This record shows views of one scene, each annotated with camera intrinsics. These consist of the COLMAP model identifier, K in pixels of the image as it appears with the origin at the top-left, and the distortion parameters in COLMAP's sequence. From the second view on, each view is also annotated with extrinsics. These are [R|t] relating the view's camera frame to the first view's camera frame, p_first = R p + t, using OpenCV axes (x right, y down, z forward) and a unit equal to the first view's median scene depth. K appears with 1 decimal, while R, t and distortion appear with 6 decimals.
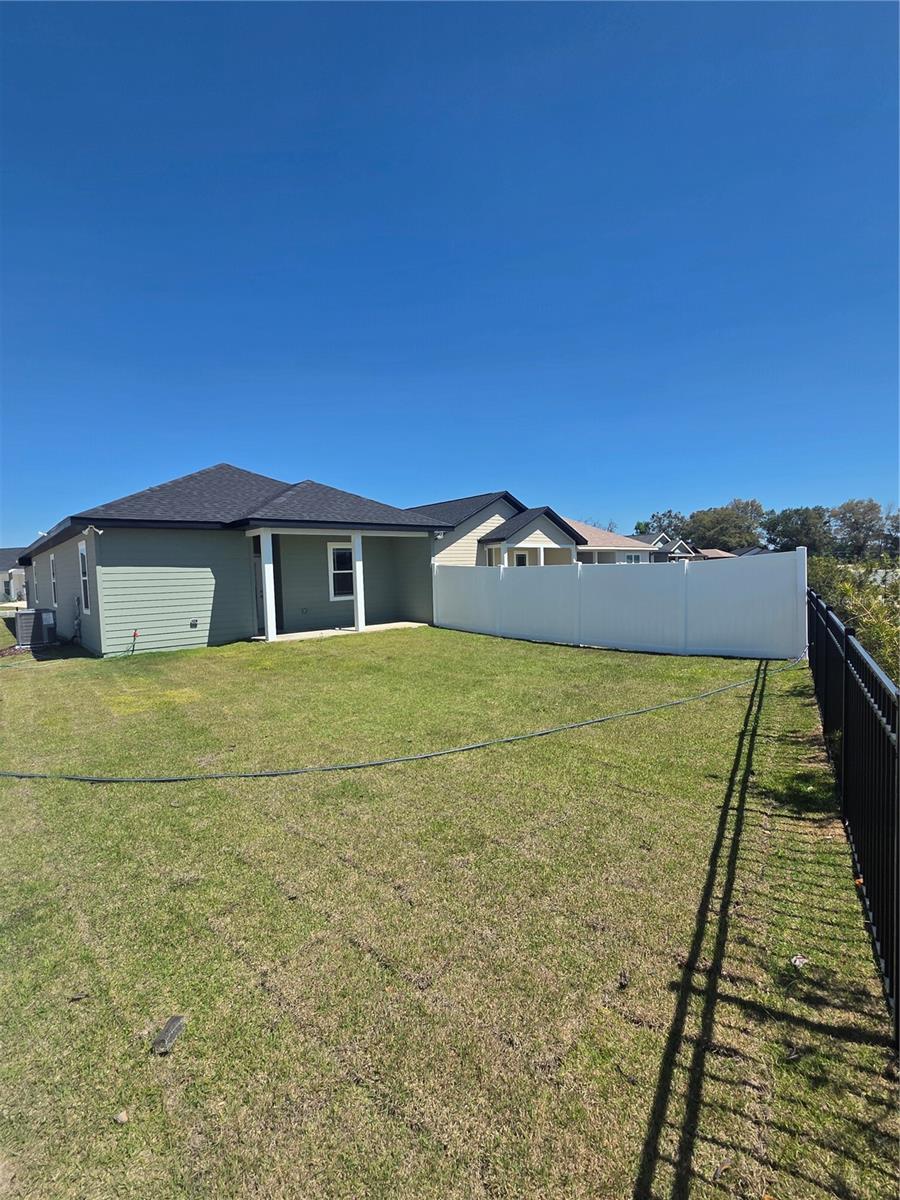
lens RADIAL K [[541.1, 0, 446.2], [0, 541.1, 605.6], [0, 0, 1]] dist [0.000363, -0.000046]
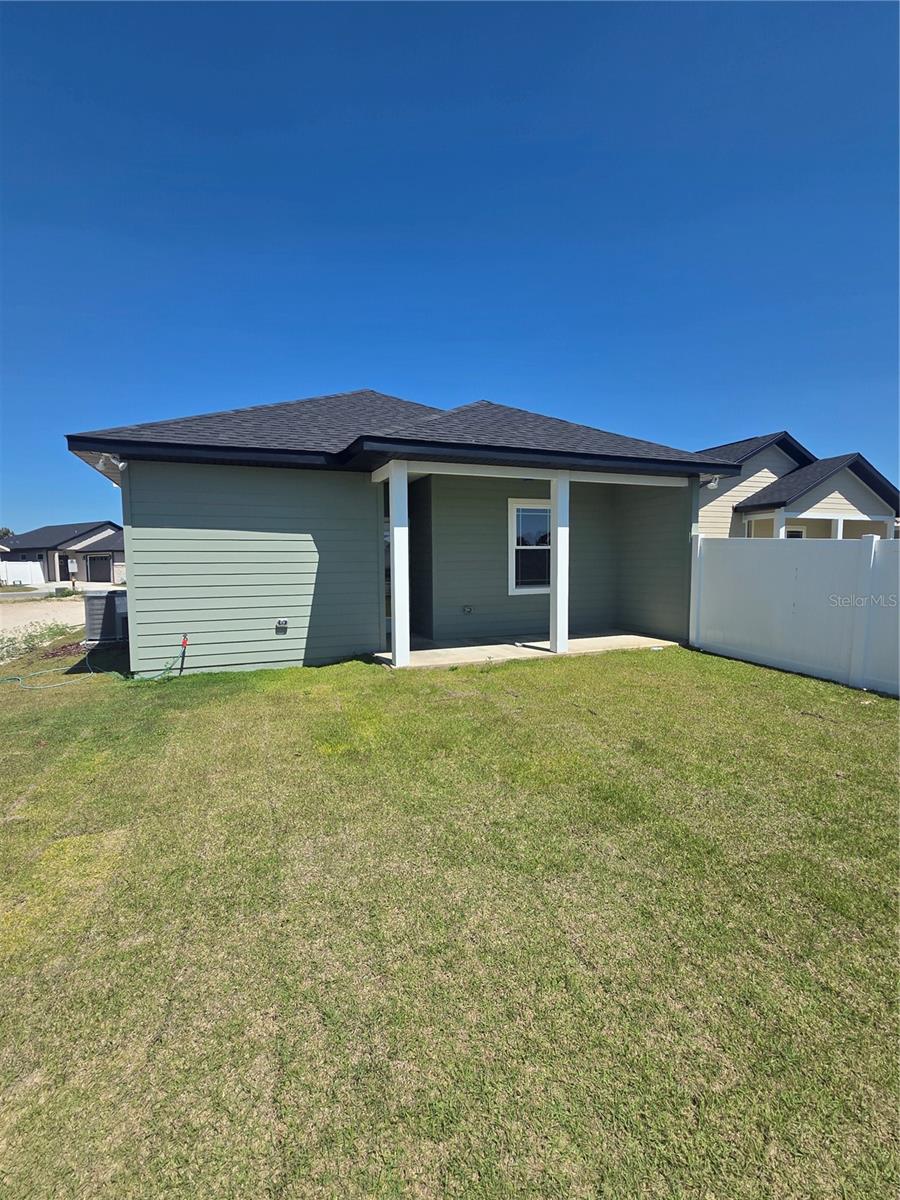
lens RADIAL K [[541.1, 0, 446.2], [0, 541.1, 605.6], [0, 0, 1]] dist [0.000363, -0.000046]
pose [[0.944733, 0.047408, -0.324394, -0.090336], [-0.039065, 0.998718, 0.032189, -0.014562], [0.325505, -0.017737, 0.945374, 0.436086]]
